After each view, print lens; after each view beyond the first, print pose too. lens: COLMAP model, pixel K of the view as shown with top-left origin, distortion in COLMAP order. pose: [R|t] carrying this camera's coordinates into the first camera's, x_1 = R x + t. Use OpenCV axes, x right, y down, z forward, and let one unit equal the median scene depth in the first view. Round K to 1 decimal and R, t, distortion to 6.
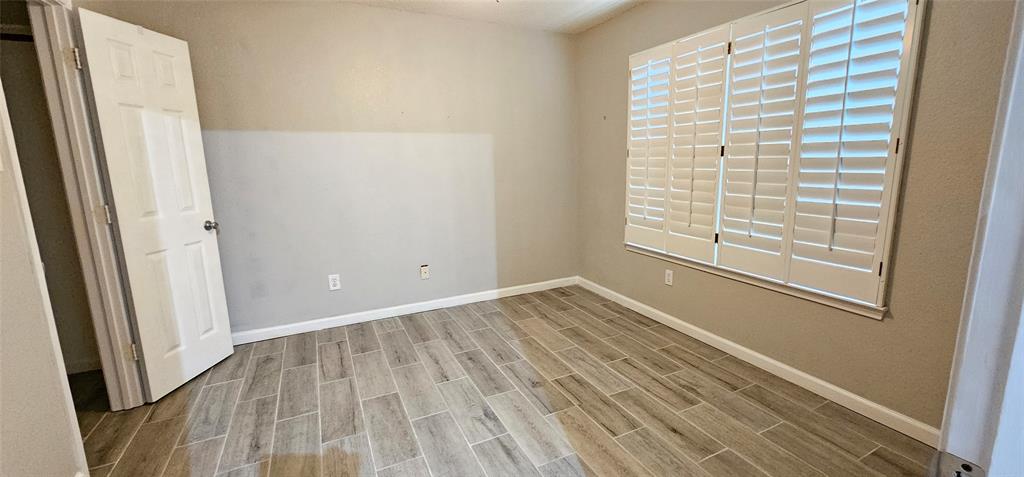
lens RADIAL K [[419.7, 0, 512.8], [0, 419.7, 234.9], [0, 0, 1]] dist [-0.002868, 0.000693]
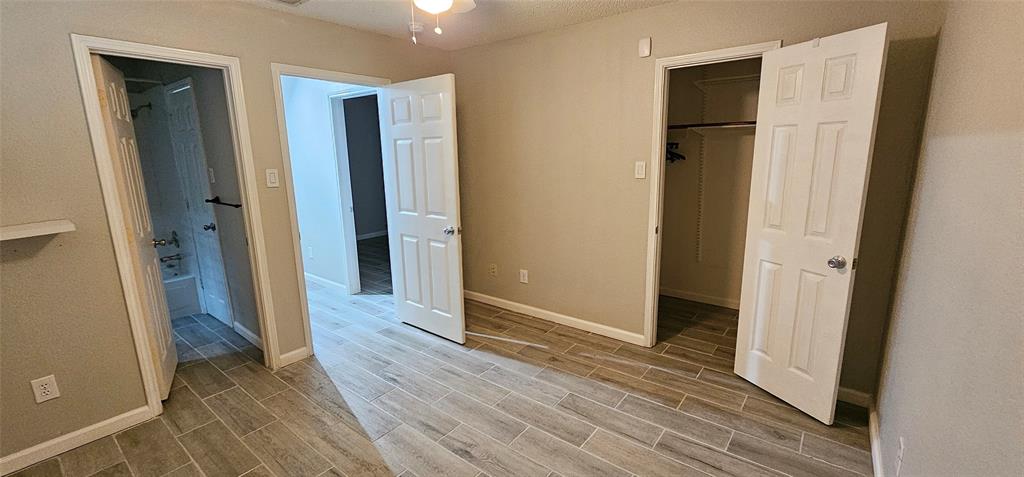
lens RADIAL K [[419.7, 0, 512.7], [0, 419.7, 236.4], [0, 0, 1]] dist [-0.002868, 0.000693]
pose [[-0.895071, 0.120989, -0.429198, 0.198325], [-0.048769, 0.930155, 0.363913, -0.396275], [0.443250, 0.346659, -0.826654, 1.661256]]
